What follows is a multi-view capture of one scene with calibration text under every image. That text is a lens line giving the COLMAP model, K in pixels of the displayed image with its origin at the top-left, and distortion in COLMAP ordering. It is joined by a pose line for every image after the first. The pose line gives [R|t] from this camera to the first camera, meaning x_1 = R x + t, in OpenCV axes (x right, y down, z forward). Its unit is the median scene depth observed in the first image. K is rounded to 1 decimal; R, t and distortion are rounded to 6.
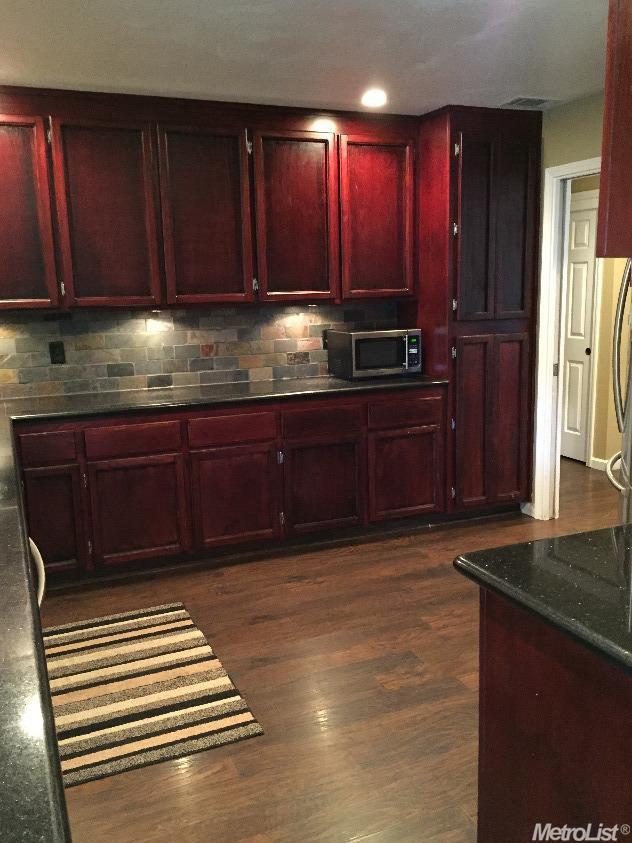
lens RADIAL K [[736.5, 0, 316.0], [0, 736.5, 421.5], [0, 0, 1]] dist [0.101932, -0.150883]
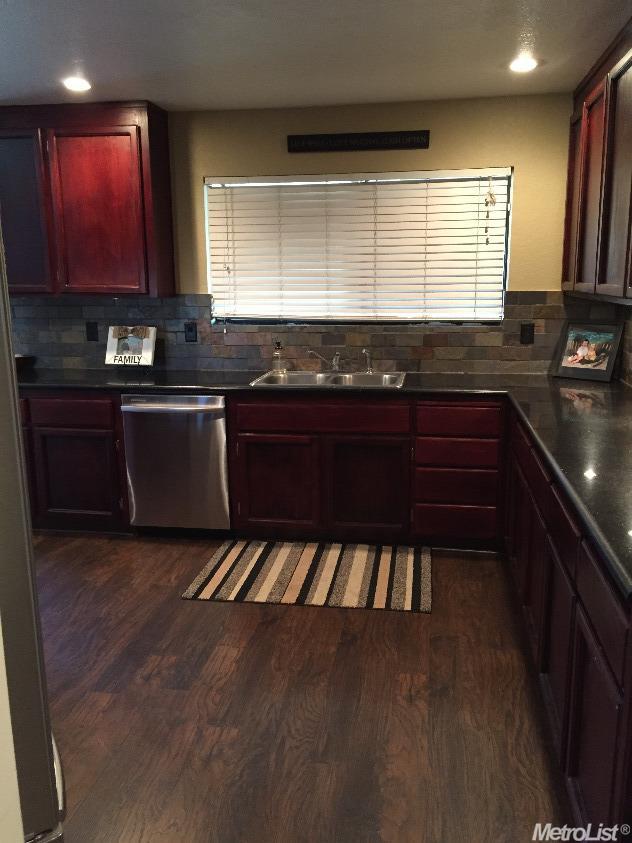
lens RADIAL K [[733.3, 0, 316.0], [0, 733.3, 421.5], [0, 0, 1]] dist [0.098379, -0.140763]
pose [[-0.529740, 0.194268, -0.825612, 0.663934], [-0.137018, 0.941028, 0.309341, -0.268740], [0.837020, 0.276994, -0.471882, 1.352730]]
